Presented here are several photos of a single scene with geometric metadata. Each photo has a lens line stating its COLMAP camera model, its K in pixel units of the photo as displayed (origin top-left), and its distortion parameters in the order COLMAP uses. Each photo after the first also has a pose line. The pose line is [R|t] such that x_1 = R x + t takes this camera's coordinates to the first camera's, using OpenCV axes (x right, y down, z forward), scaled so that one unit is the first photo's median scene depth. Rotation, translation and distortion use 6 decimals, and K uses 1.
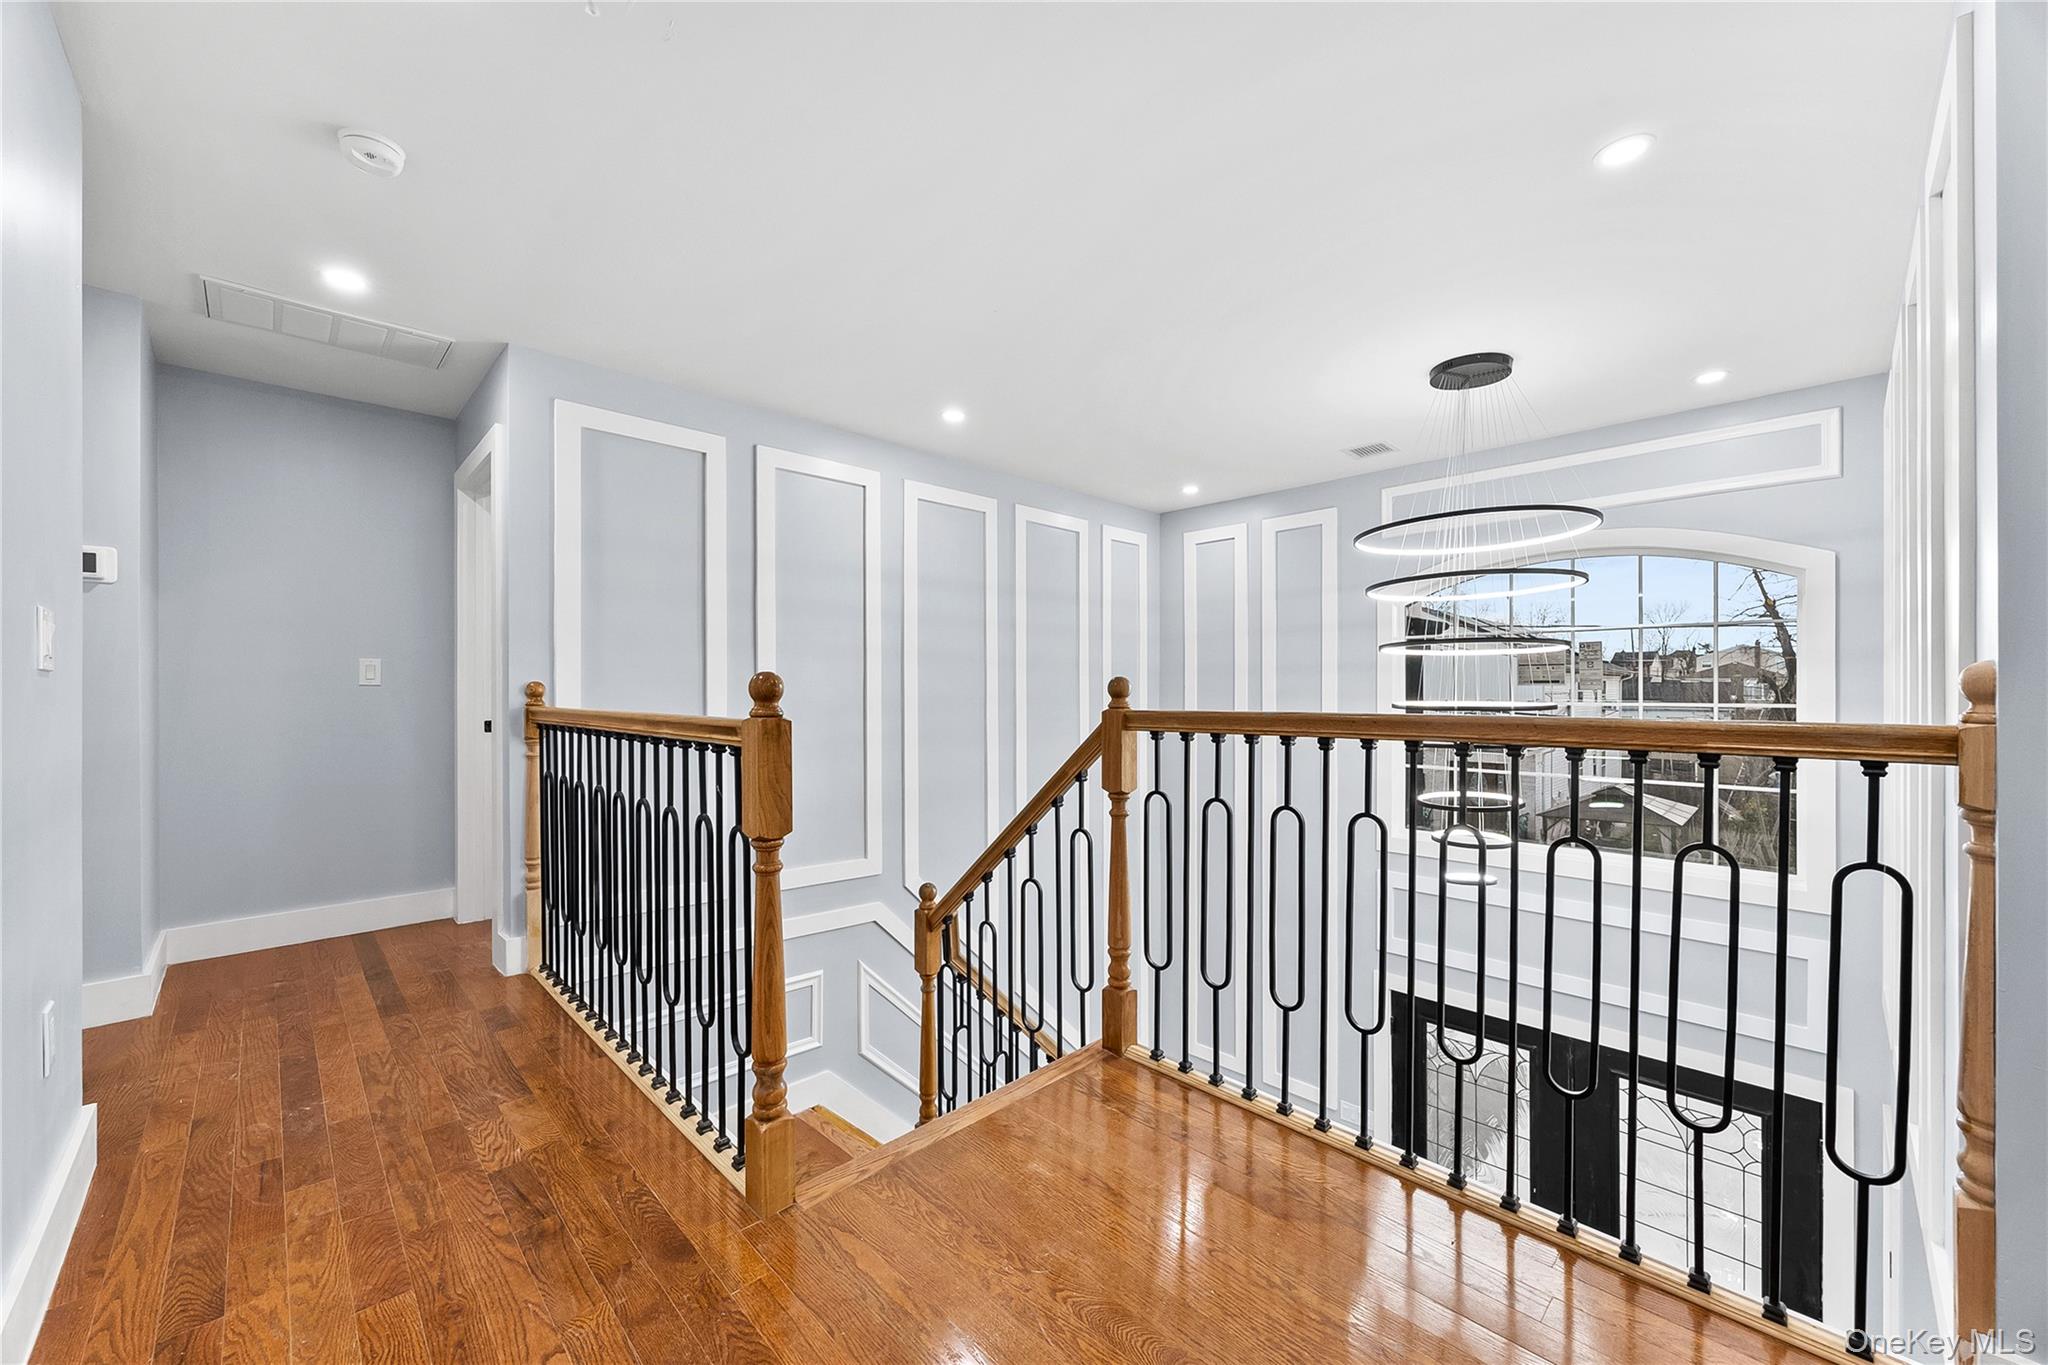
lens RADIAL K [[787.9, 0, 1024.0], [0, 787.9, 682.5], [0, 0, 1]] dist [-0.003782, -0.000331]
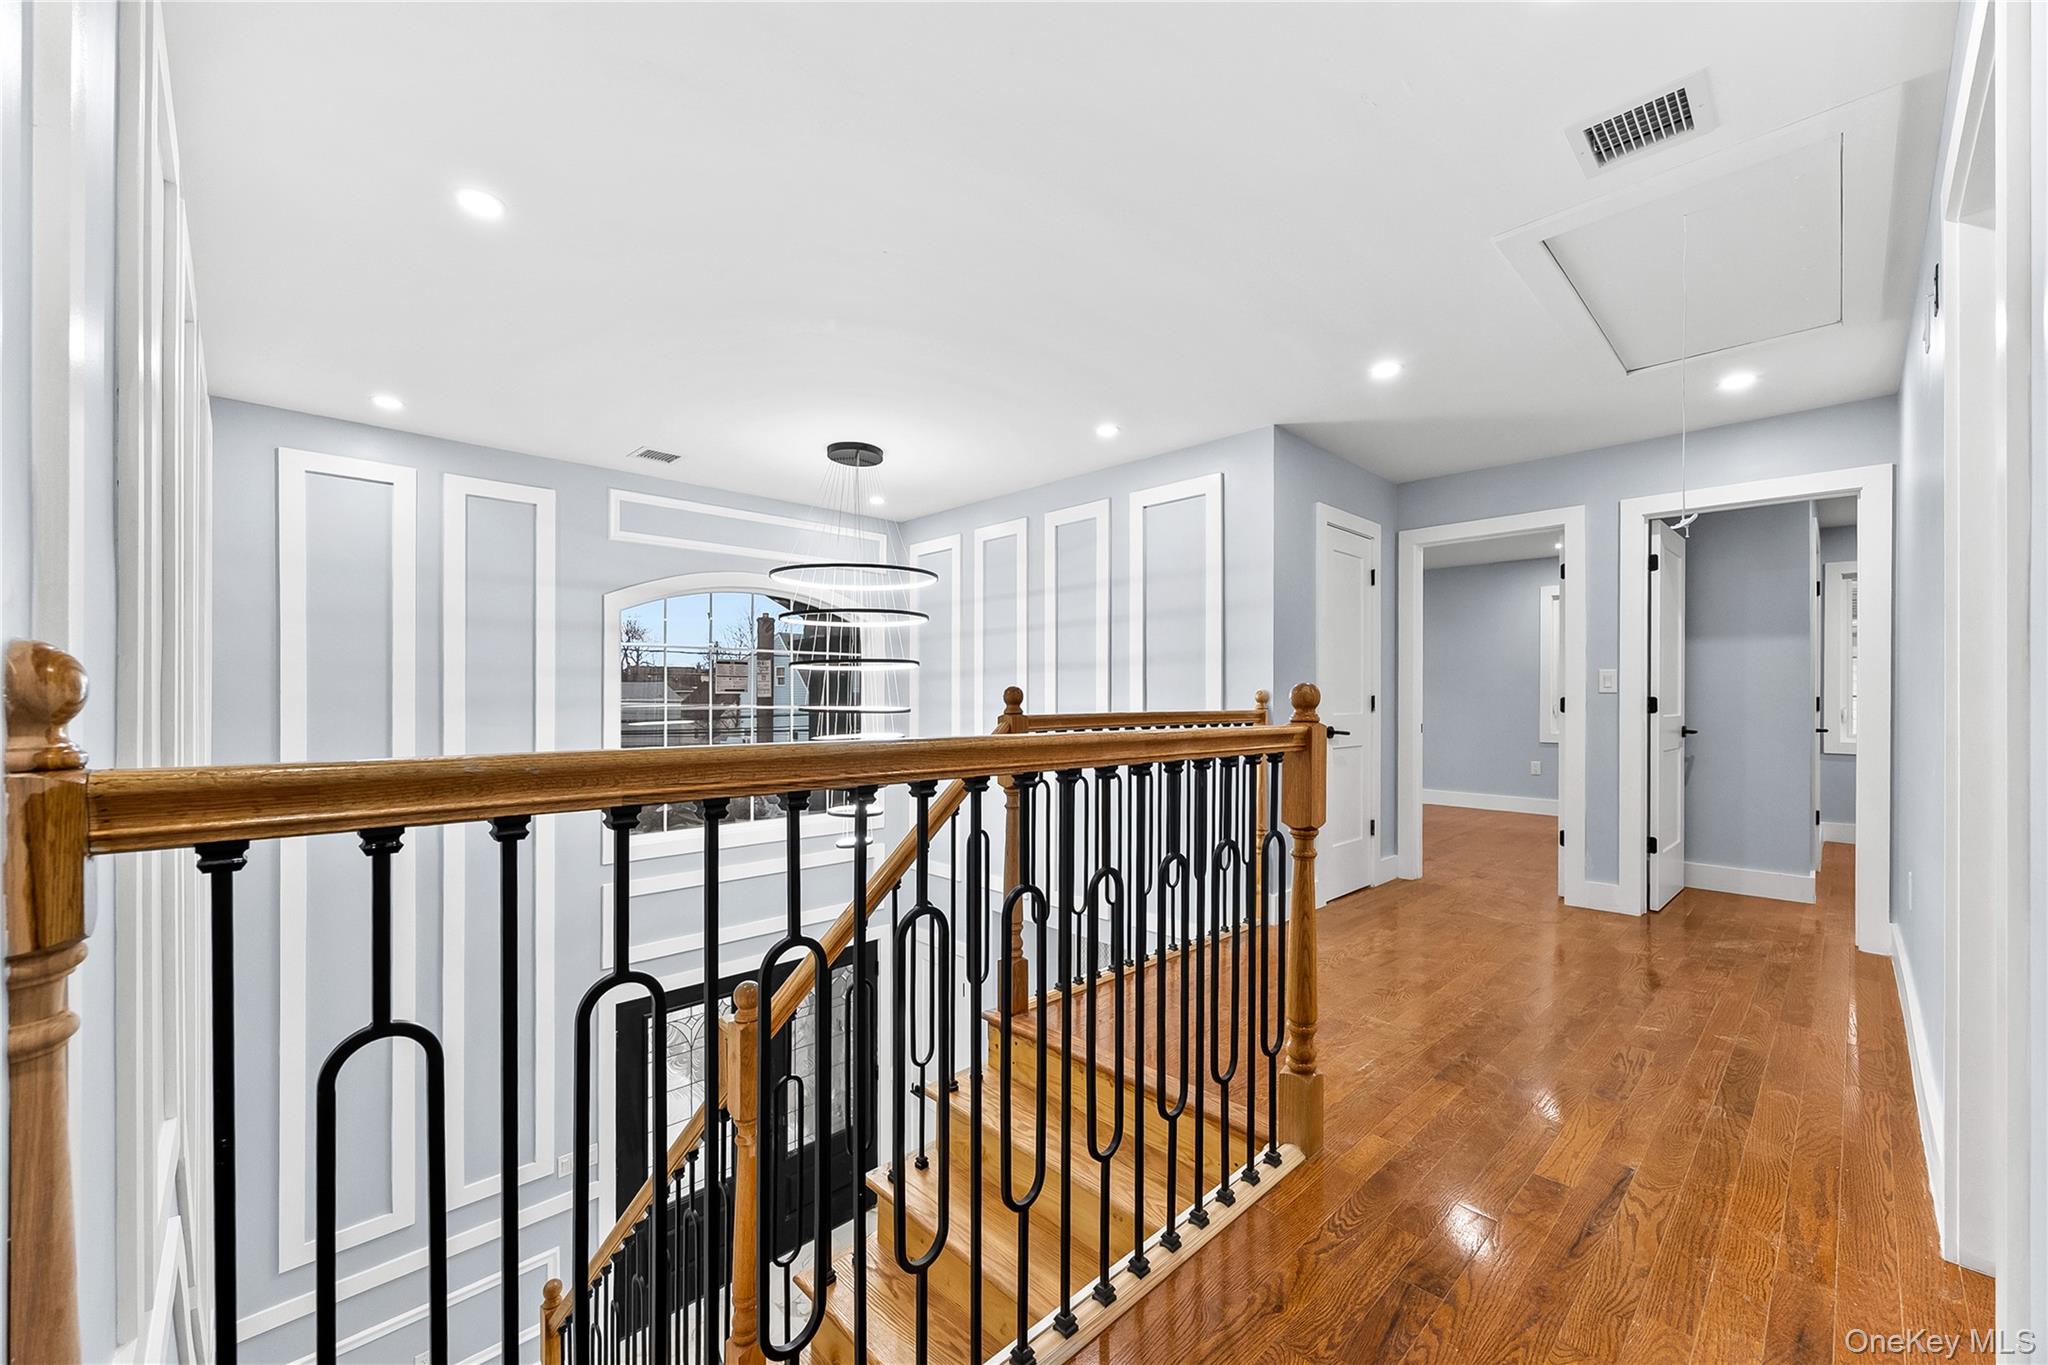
lens RADIAL K [[808.4, 0, 1024.0], [0, 808.4, 682.5], [0, 0, 1]] dist [0.001771, 0.000302]
pose [[-0.002731, 0.018827, 0.999819, -1.037556], [-0.009654, 0.999776, -0.018853, 0.009065], [-0.999950, -0.009703, -0.002549, 0.970836]]
